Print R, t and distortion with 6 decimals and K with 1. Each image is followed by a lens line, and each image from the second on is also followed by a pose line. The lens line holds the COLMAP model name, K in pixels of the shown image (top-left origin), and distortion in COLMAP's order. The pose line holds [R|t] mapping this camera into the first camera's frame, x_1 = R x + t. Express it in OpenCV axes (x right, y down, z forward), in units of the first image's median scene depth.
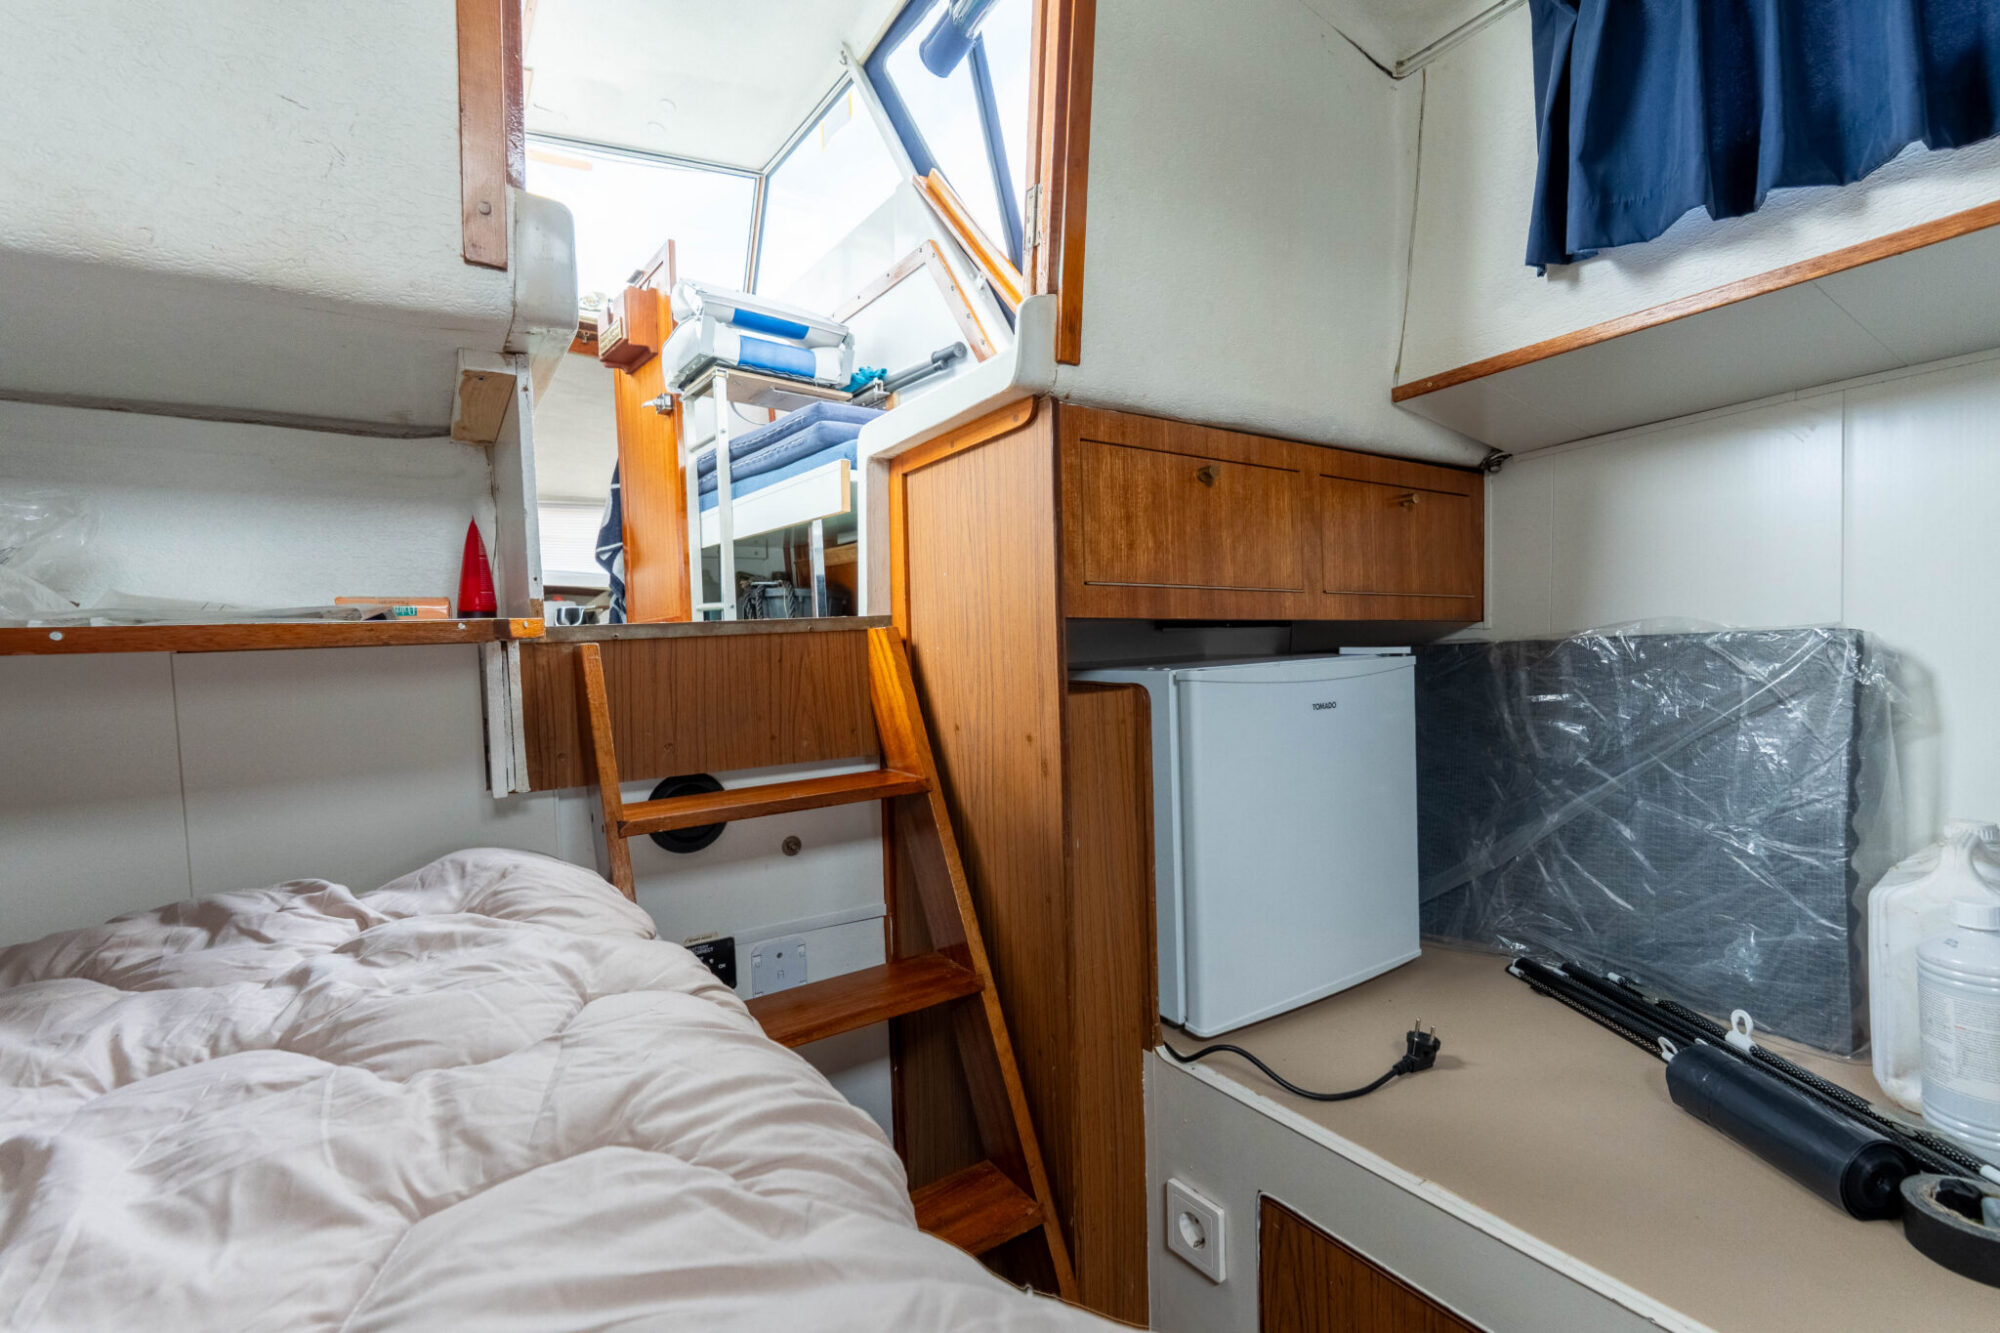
lens RADIAL K [[868.4, 0, 1000.0], [0, 868.4, 666.5], [0, 0, 1]] dist [-0.007398, 0.000451]
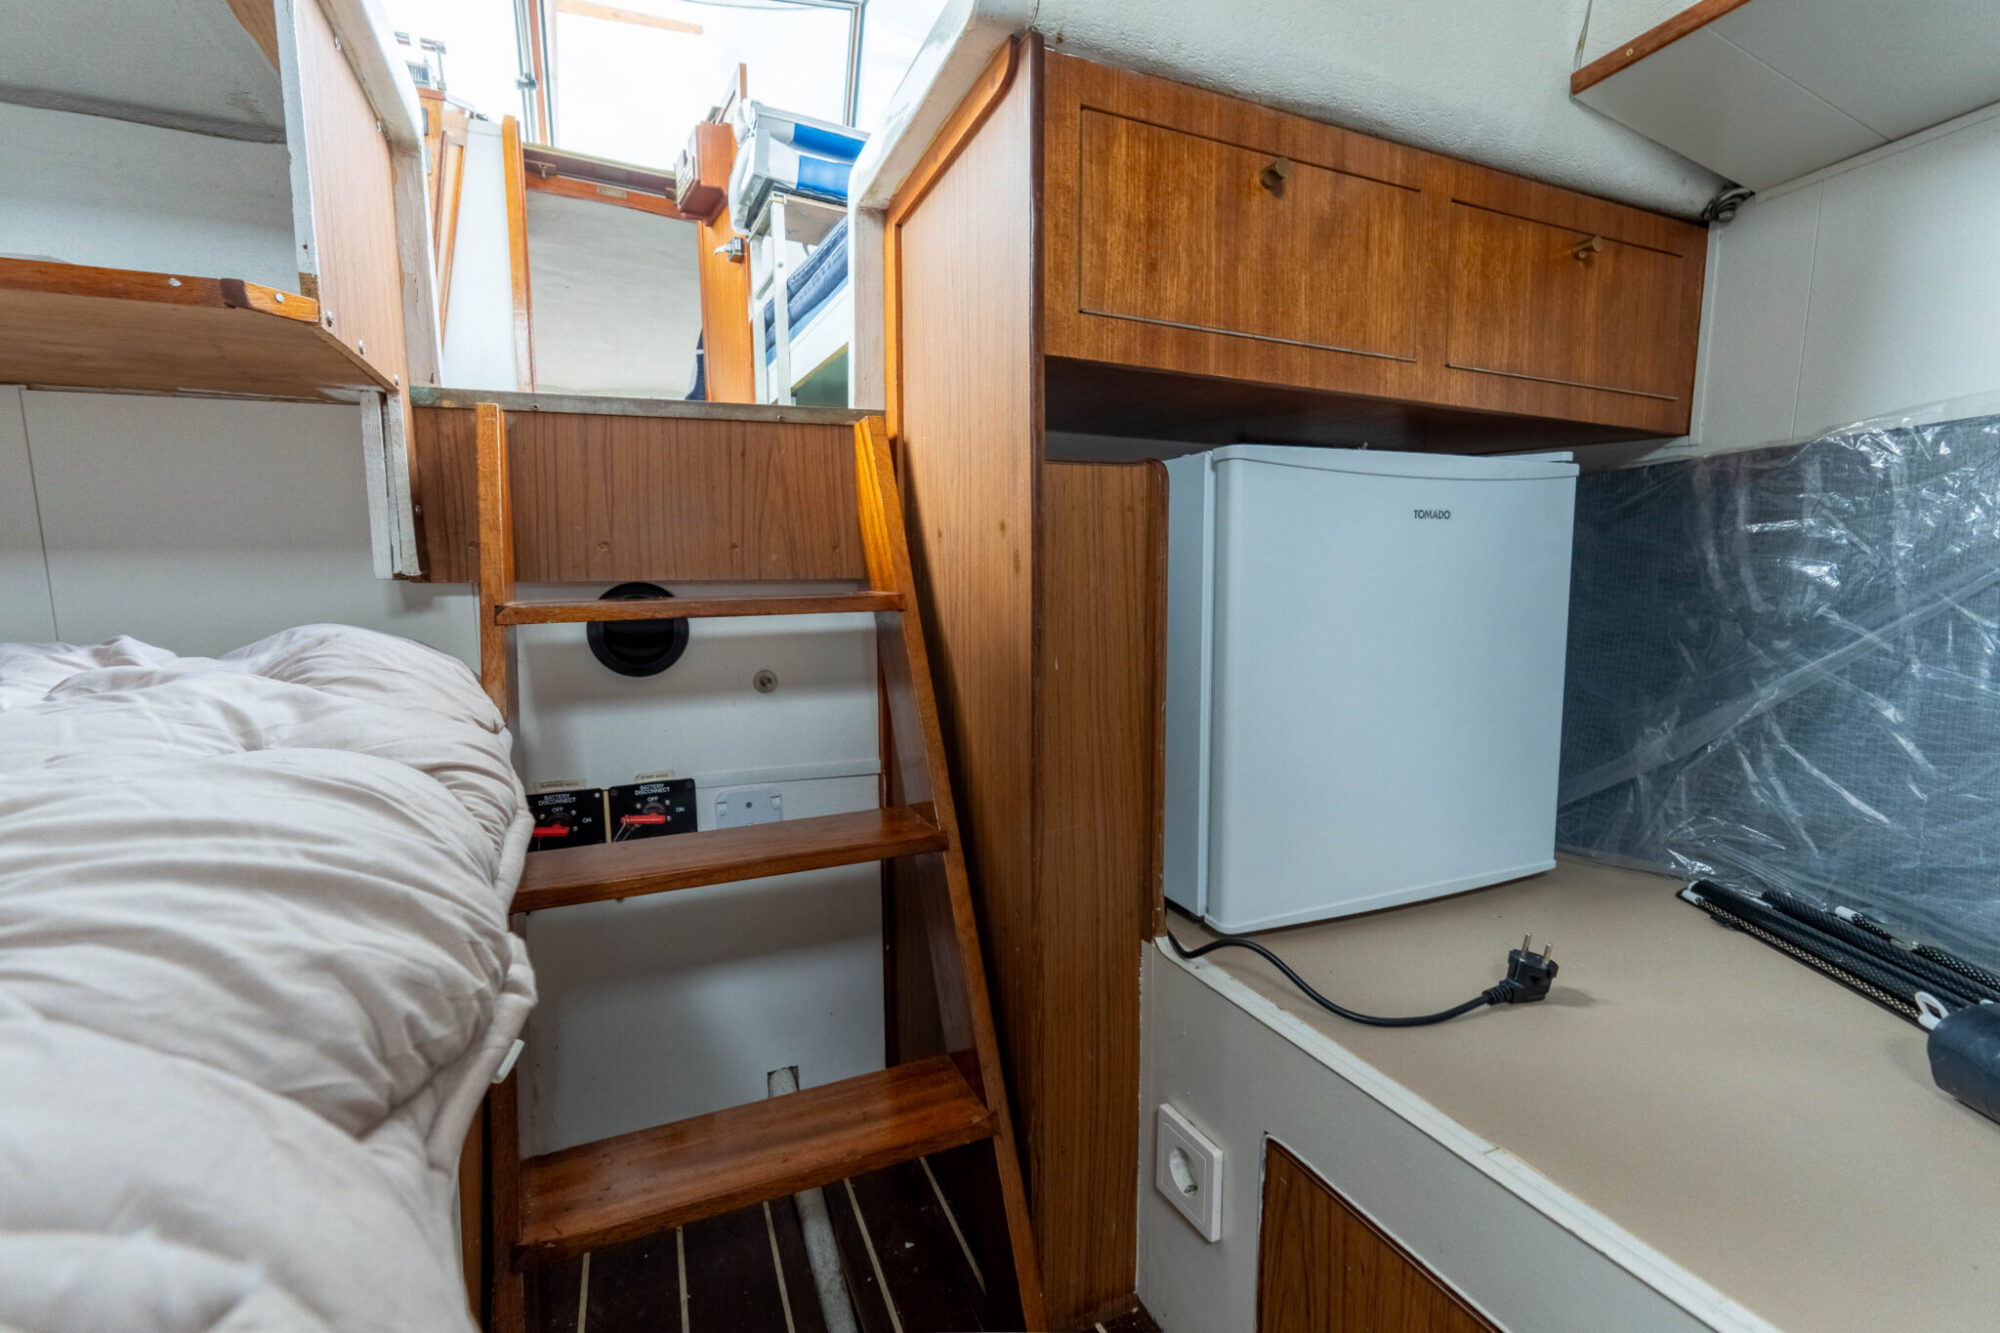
lens RADIAL K [[868.4, 0, 1000.0], [0, 868.4, 666.5], [0, 0, 1]] dist [-0.007398, 0.000451]
pose [[0.985055, 0.043586, -0.166634, 0.141248], [-0.030537, 0.996320, 0.080085, 0.124388], [0.169511, -0.073799, 0.982761, 0.209022]]
